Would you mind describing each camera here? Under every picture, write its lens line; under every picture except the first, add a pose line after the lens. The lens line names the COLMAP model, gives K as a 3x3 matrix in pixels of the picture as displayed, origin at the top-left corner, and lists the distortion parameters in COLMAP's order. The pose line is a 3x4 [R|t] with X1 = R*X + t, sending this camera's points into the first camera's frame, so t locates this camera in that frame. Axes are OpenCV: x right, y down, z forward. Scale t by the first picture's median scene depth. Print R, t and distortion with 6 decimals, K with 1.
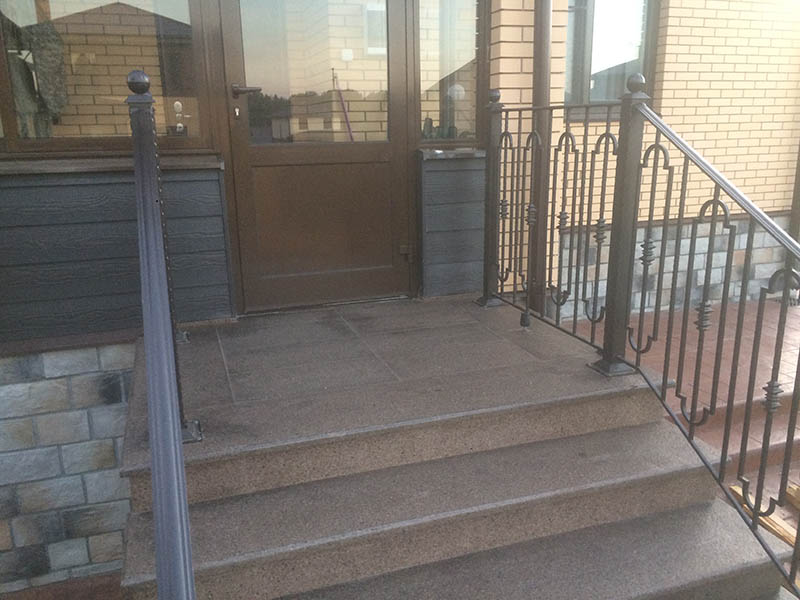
lens RADIAL K [[684.5, 0, 399.9], [0, 684.5, 302.5], [0, 0, 1]] dist [0.080774, -0.099787]
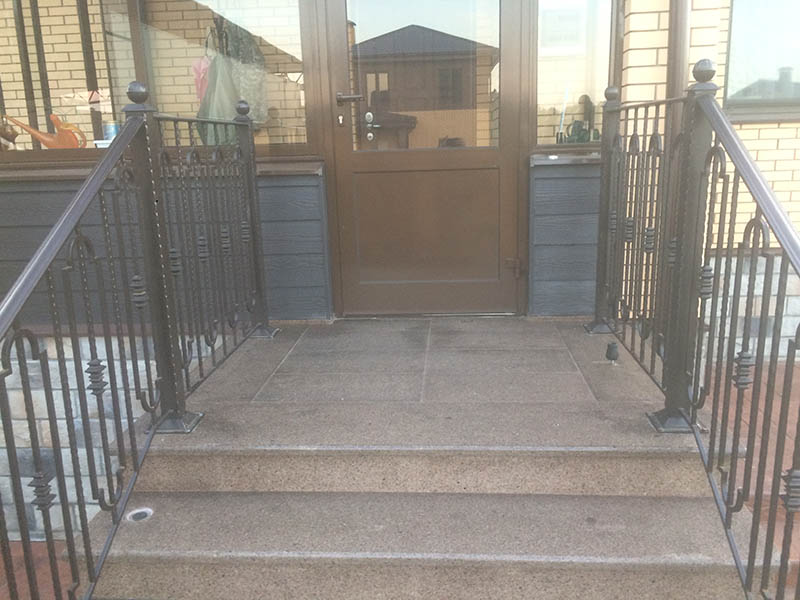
lens RADIAL K [[684.5, 0, 400.1], [0, 684.5, 298.3], [0, 0, 1]] dist [0.080774, -0.099787]
pose [[0.921893, 0.077417, -0.379632, 0.281383], [-0.083647, 0.996495, 0.000085, -0.021103], [0.378308, 0.031677, 0.925138, 0.109106]]
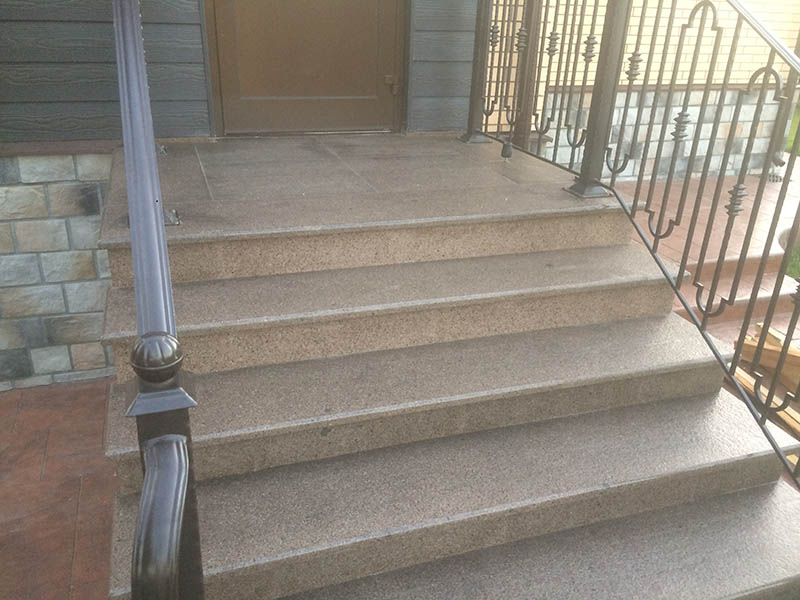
lens RADIAL K [[684.5, 0, 399.7], [0, 684.5, 300.5], [0, 0, 1]] dist [0.080774, -0.099787]
pose [[0.998598, 0.045729, 0.026670, 0.011588], [-0.049354, 0.986427, 0.156608, 0.098425], [-0.019146, -0.157705, 0.987301, -0.020952]]
